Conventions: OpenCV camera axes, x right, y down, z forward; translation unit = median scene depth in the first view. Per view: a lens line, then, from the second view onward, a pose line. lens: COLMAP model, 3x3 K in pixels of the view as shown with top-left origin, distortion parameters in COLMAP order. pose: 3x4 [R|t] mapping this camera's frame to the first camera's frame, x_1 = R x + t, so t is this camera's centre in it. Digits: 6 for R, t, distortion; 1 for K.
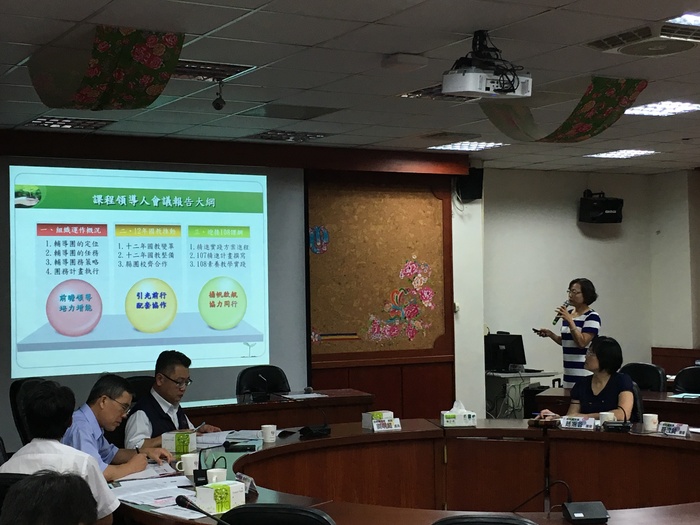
lens RADIAL K [[1175.2, 0, 351.6], [0, 1175.2, 261.1], [0, 0, 1]] dist [0.056602, 0.000000]
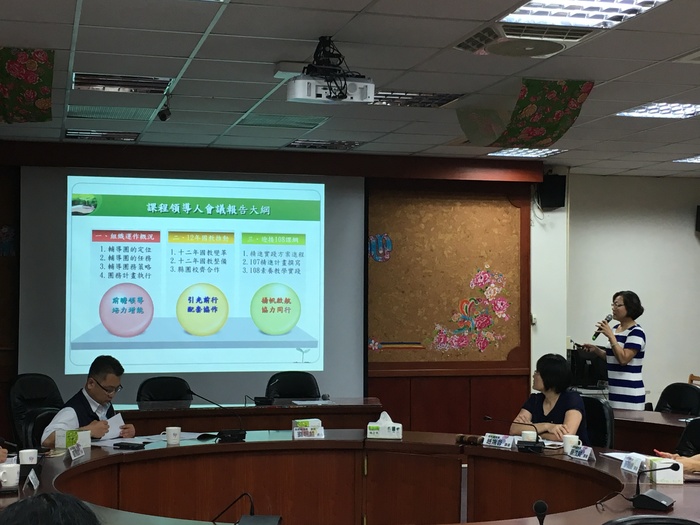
lens RADIAL K [[1175.2, 0, 351.3], [0, 1175.2, 265.0], [0, 0, 1]] dist [0.056602, 0.000000]
pose [[0.966217, 0.013006, -0.257403, 0.203166], [-0.013926, 0.999901, -0.001753, -0.001444], [0.257354, 0.005278, 0.966303, 0.027687]]
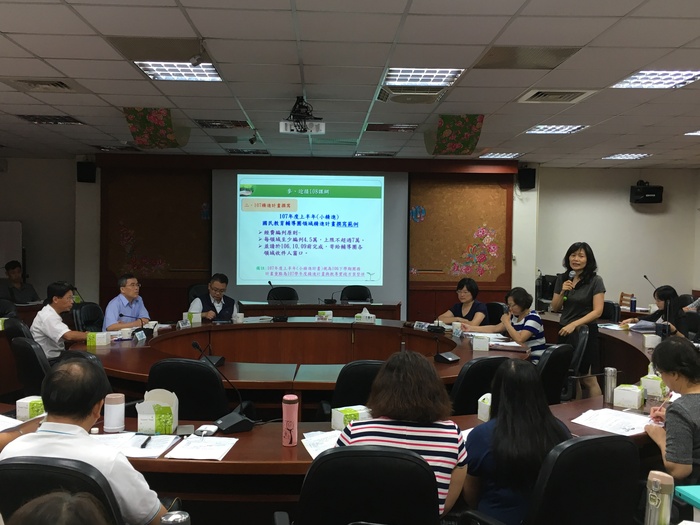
lens RADIAL K [[715.3, 0, 349.4], [0, 715.3, 265.0], [0, 0, 1]] dist [0.059085, 0.000000]
pose [[0.887969, 0.039239, -0.458227, 0.355726], [-0.013665, 0.998165, 0.058995, -0.004282], [0.459701, -0.046124, 0.886875, 0.036129]]
